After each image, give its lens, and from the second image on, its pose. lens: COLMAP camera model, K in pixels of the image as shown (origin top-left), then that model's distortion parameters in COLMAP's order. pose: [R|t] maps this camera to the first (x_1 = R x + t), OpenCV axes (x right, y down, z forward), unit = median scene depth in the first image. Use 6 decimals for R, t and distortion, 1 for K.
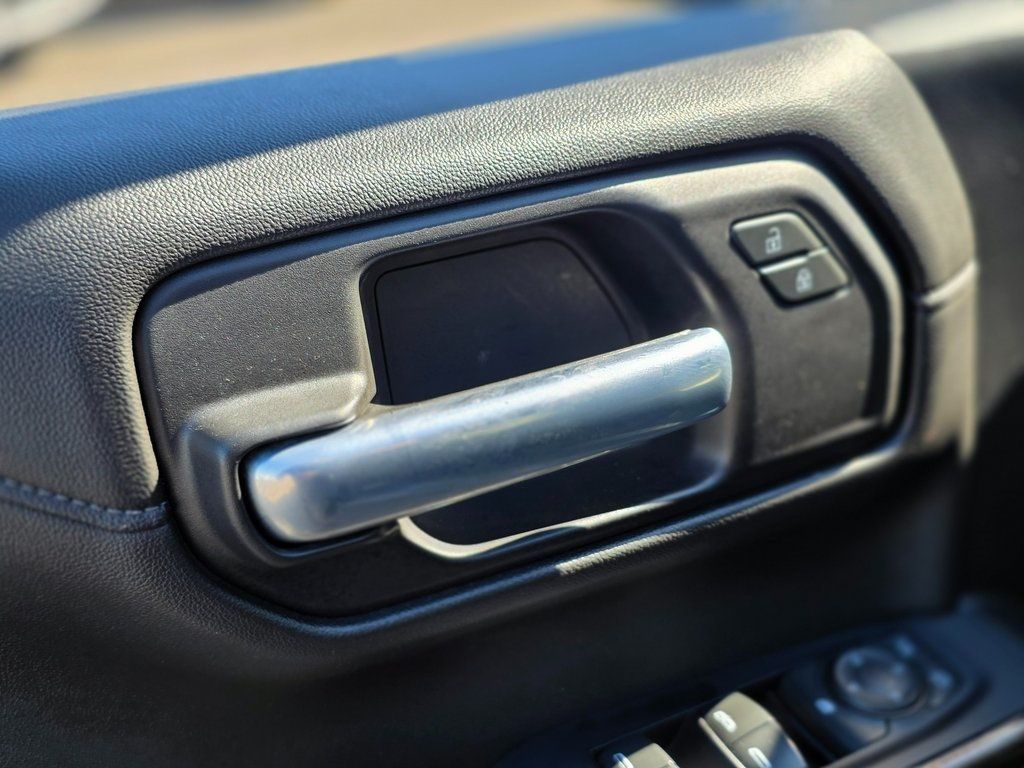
lens RADIAL K [[1175.2, 0, 512.0], [0, 1175.2, 384.0], [0, 0, 1]] dist [0.080903, -0.022186]
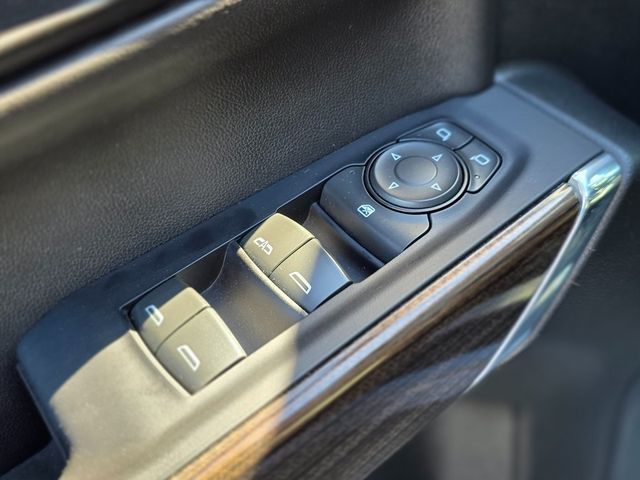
lens RADIAL K [[734.5, 0, 320.0], [0, 734.5, 240.0], [0, 0, 1]] dist [0.080903, -0.022186]
pose [[0.977777, -0.188529, 0.091701, 0.168904], [0.145852, 0.925917, 0.348431, 0.083067], [-0.150597, -0.327313, 0.932838, 0.449366]]
